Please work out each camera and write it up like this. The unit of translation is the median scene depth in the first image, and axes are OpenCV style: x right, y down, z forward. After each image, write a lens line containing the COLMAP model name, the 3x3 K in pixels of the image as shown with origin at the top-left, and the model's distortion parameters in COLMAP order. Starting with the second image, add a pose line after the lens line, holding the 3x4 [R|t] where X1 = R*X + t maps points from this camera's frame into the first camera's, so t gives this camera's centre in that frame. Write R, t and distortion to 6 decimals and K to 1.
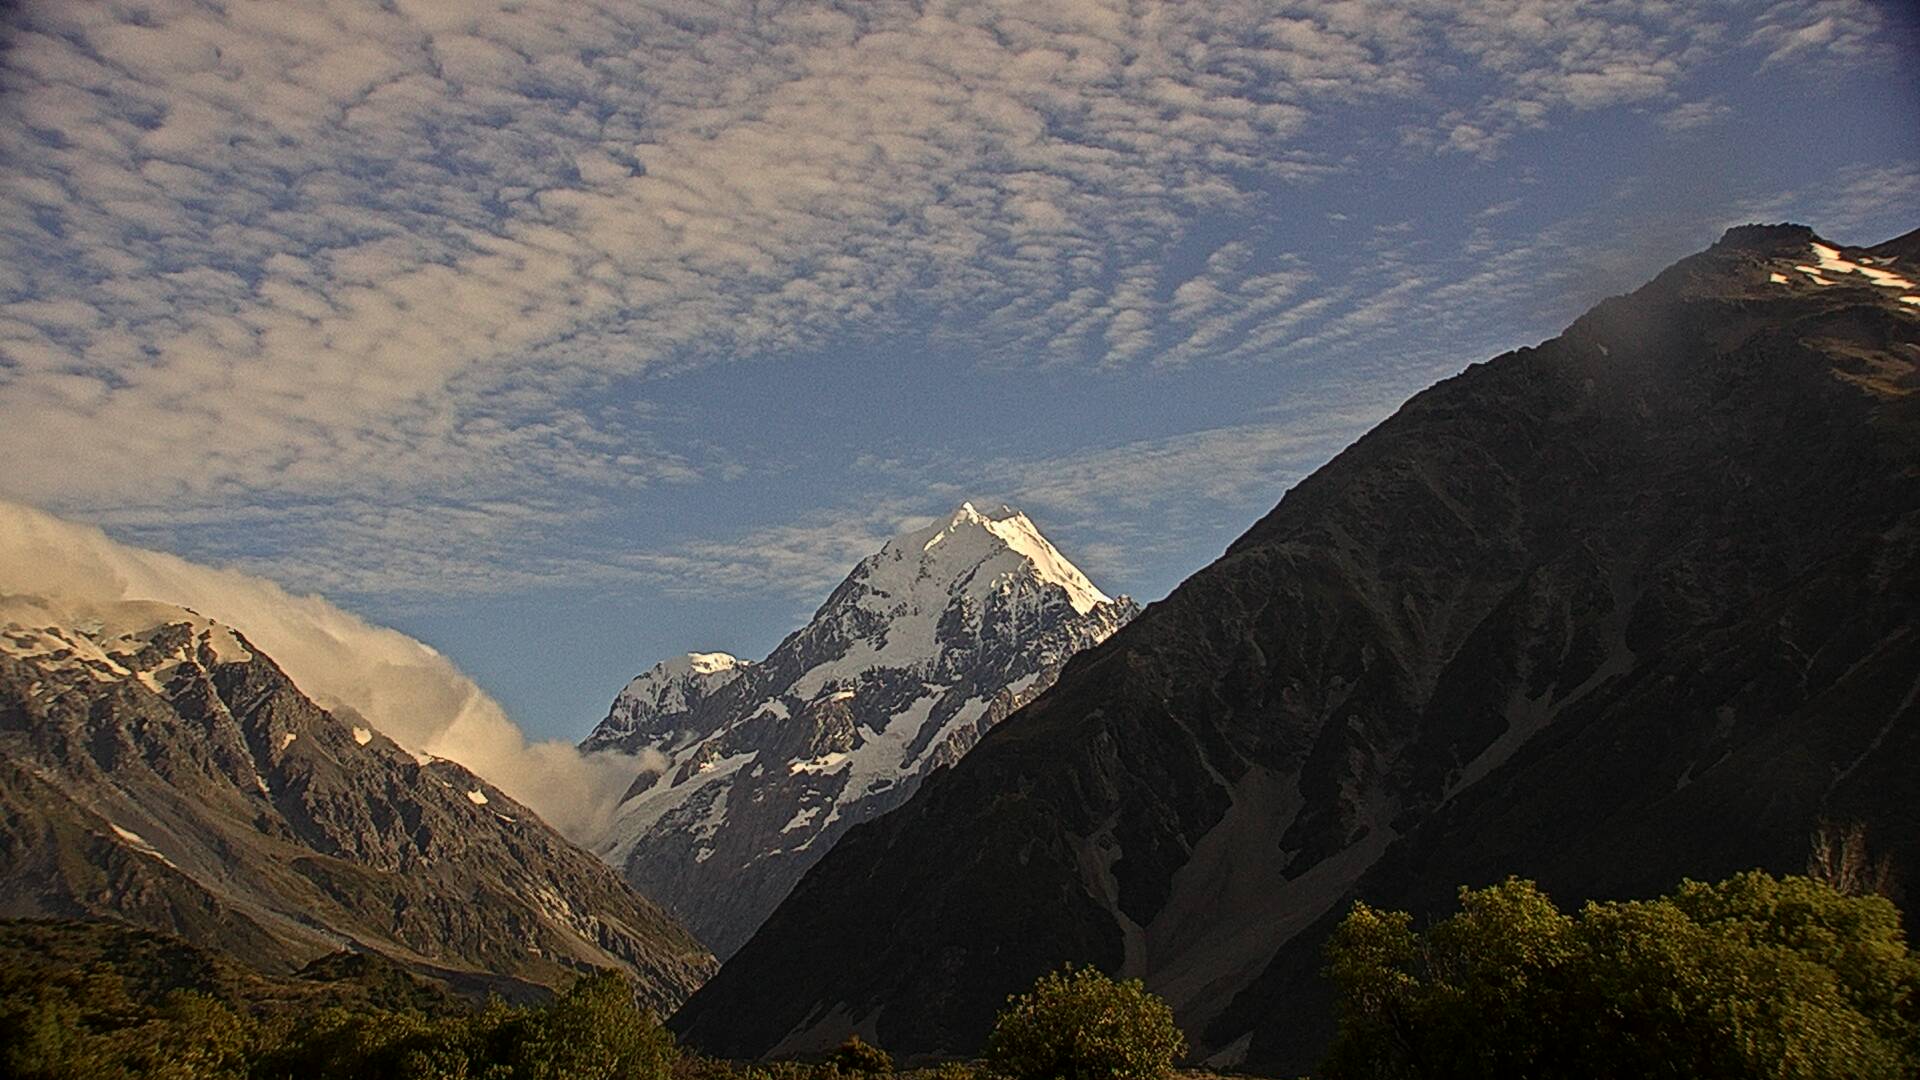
lens RADIAL K [[1539.6, 0, 964.7], [0, 1539.6, 539.9], [0, 0, 1]] dist [-0.120350, 0.068190]
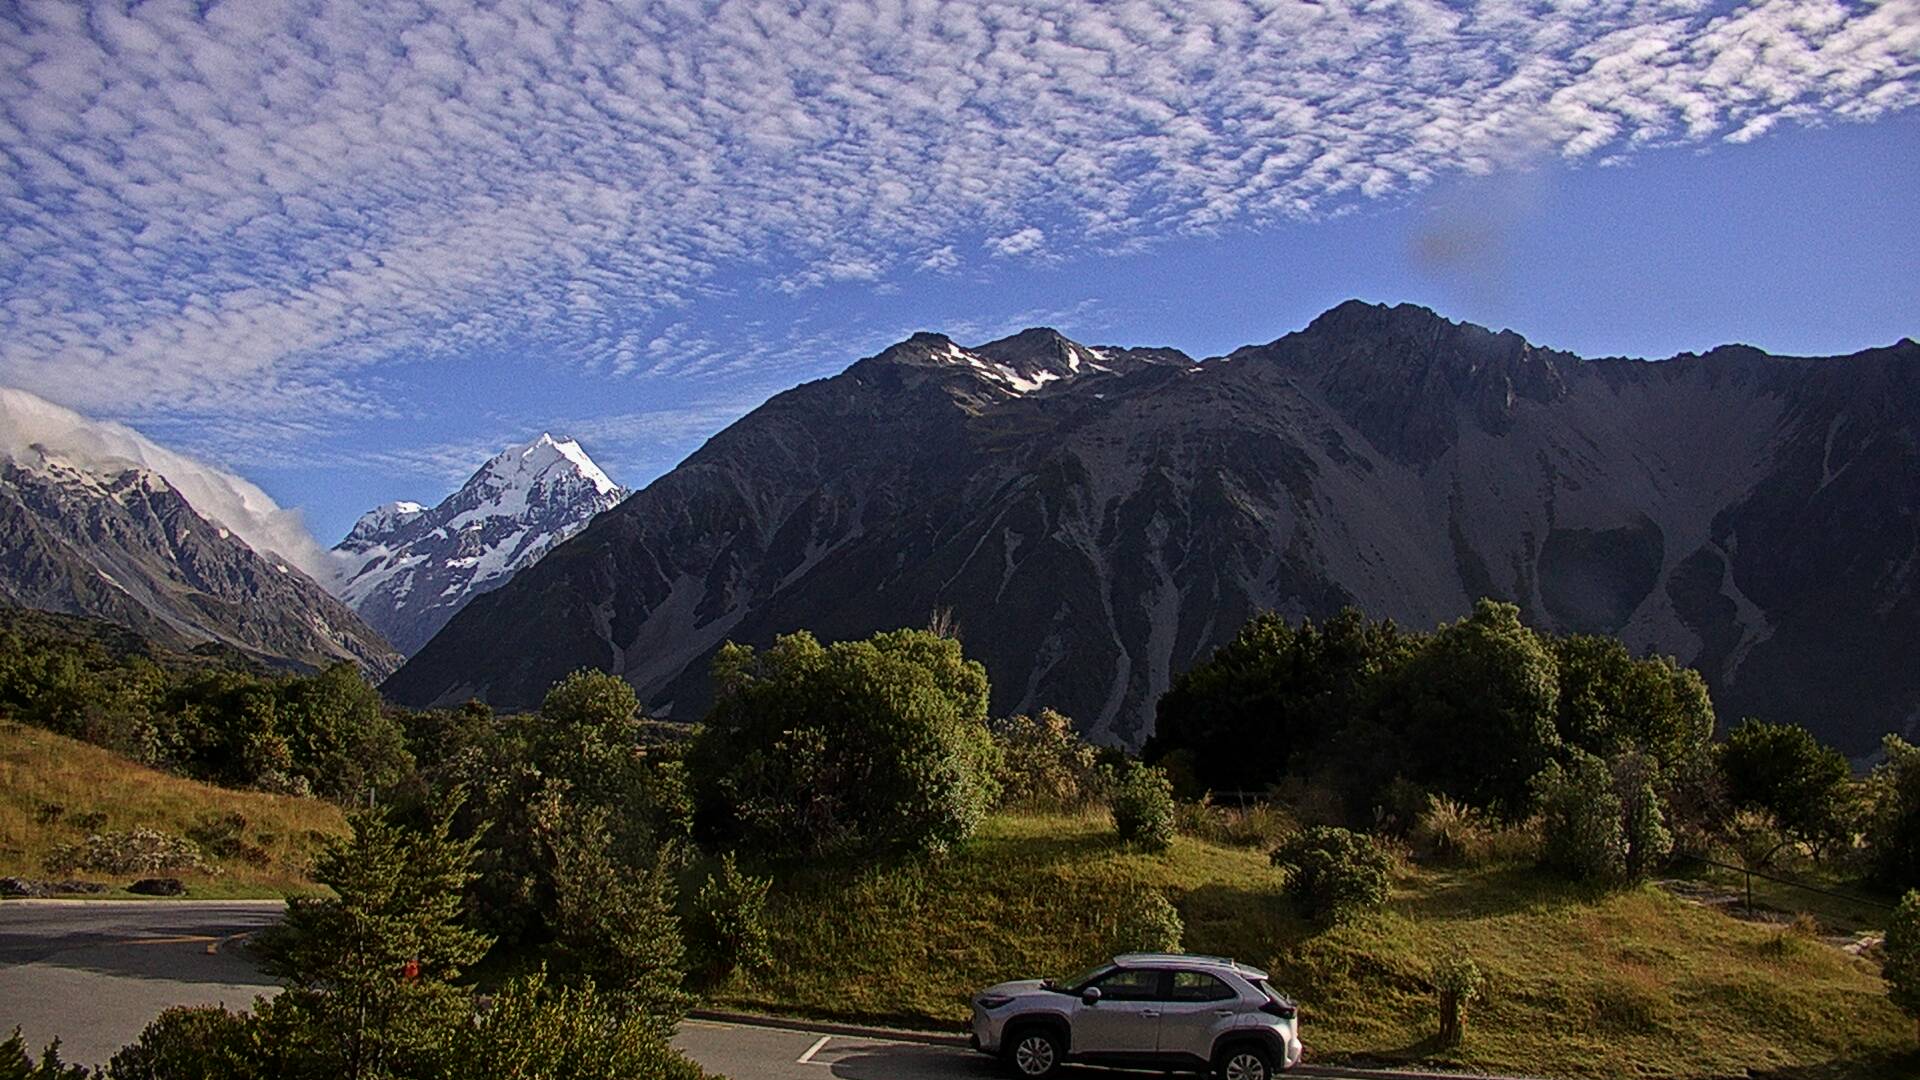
lens RADIAL K [[1539.6, 0, 970.0], [0, 1539.6, 549.2], [0, 0, 1]] dist [-0.120350, 0.068190]
pose [[0.961919, 0.051452, 0.268448, 0.008033], [-0.066375, 0.996696, 0.046809, -0.004973], [-0.265152, -0.062845, 0.962156, -1.129514]]
